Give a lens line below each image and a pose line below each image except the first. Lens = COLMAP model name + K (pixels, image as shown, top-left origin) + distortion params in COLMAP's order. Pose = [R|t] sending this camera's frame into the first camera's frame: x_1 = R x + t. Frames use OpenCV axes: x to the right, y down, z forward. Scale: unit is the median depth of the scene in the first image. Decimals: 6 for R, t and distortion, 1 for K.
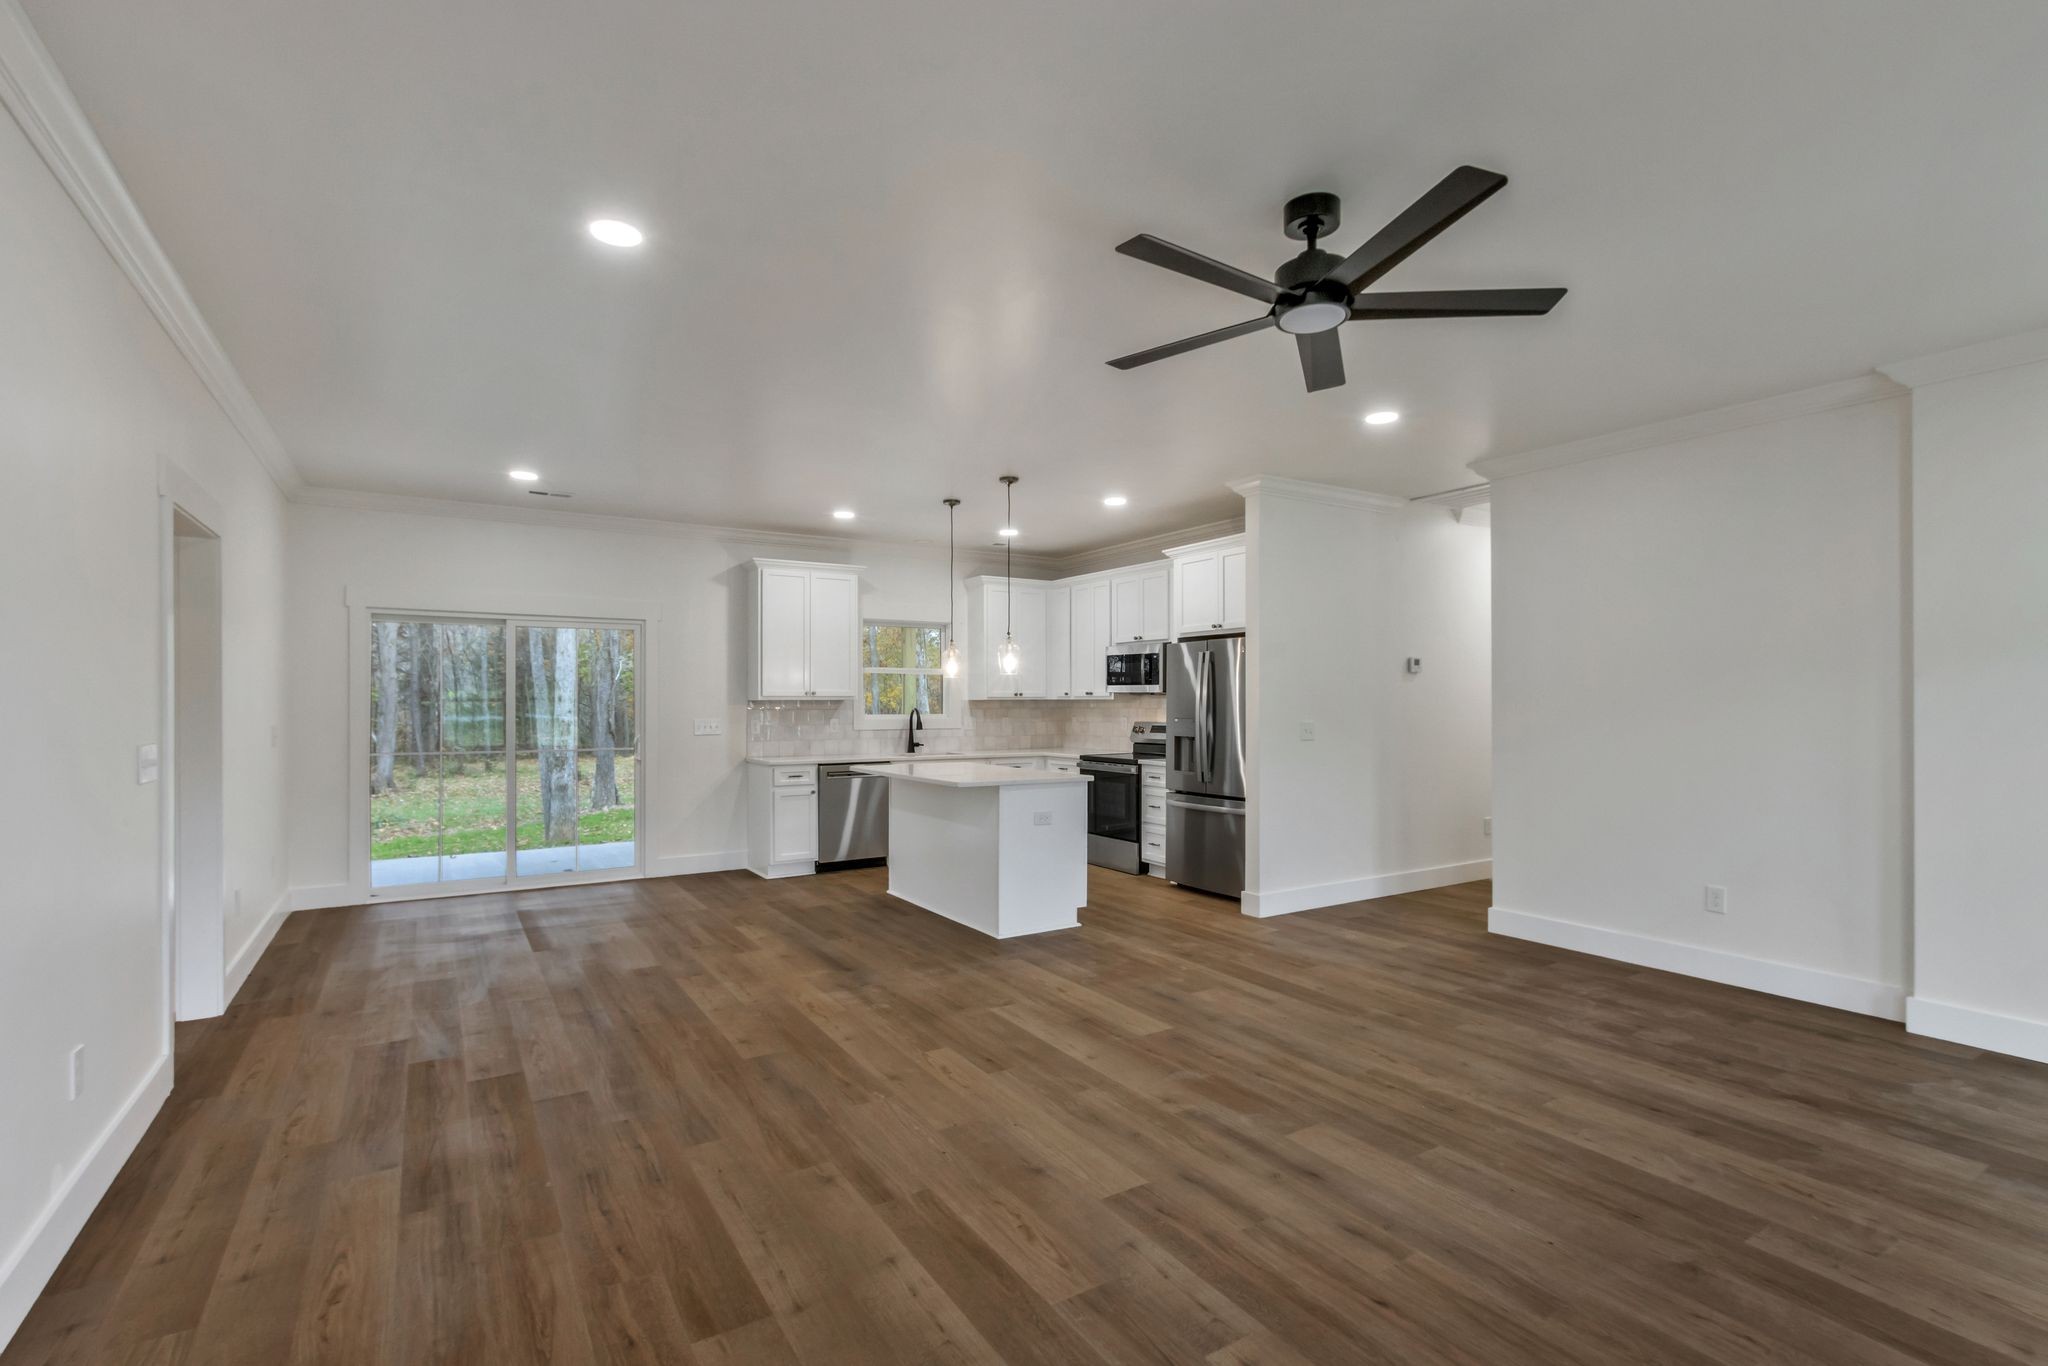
lens RADIAL K [[963.4, 0, 1016.8], [0, 963.4, 698.5], [0, 0, 1]] dist [0.000936, 0.000059]
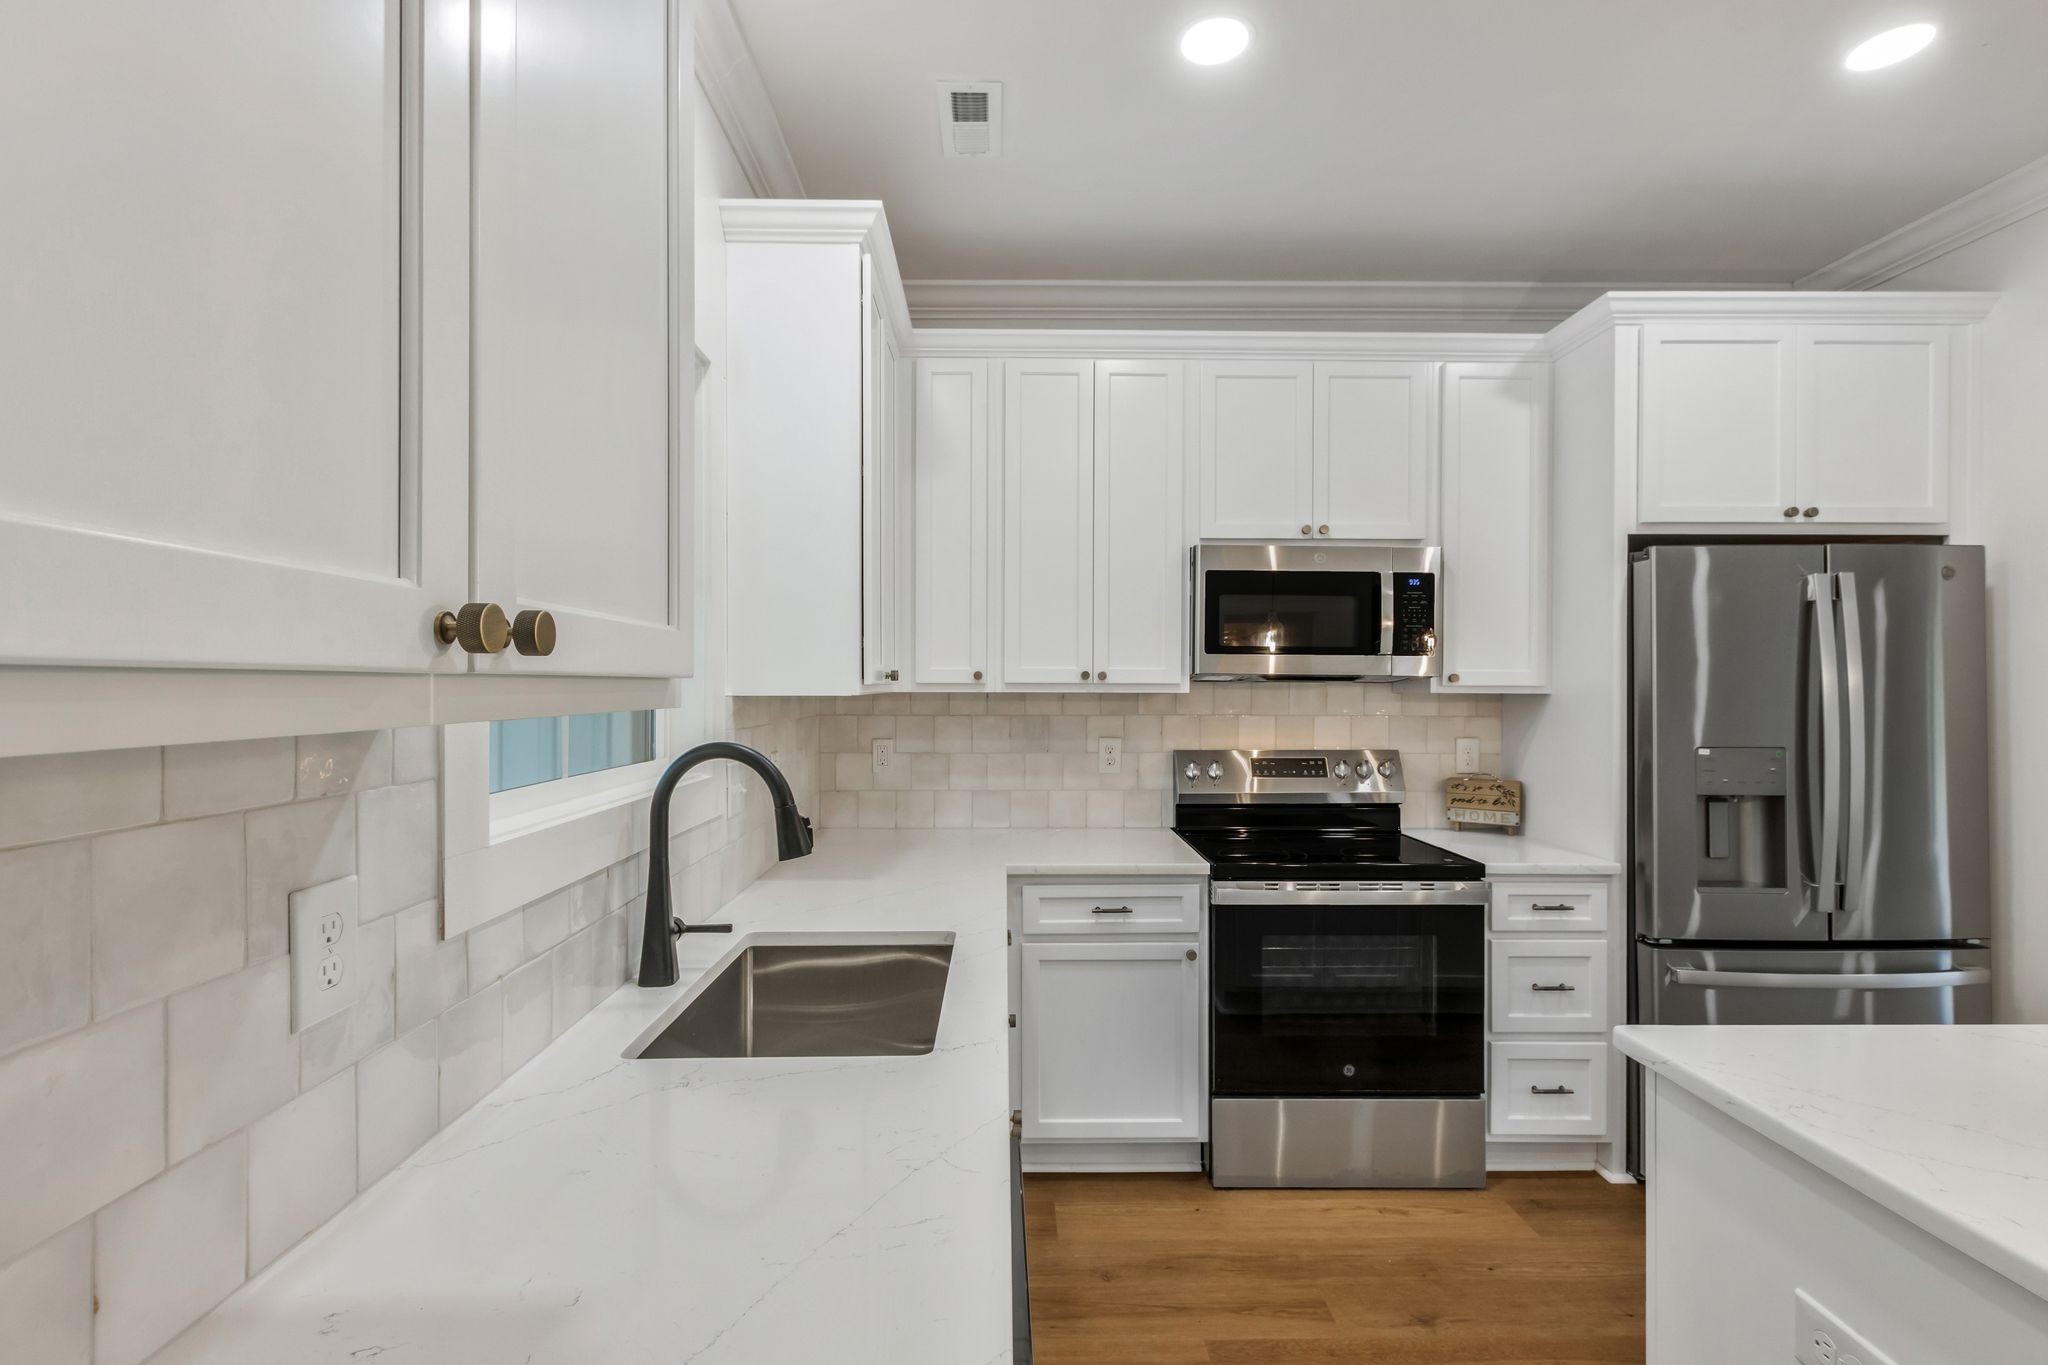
lens RADIAL K [[945.4, 0, 1024.0], [0, 945.4, 682.5], [0, 0, 1]] dist [0.002887, 0.000281]
pose [[0.511317, 0.004377, 0.859381, -0.255166], [-0.004577, 0.999987, -0.002370, -0.001799], [-0.859380, -0.002721, 0.511330, 0.932768]]
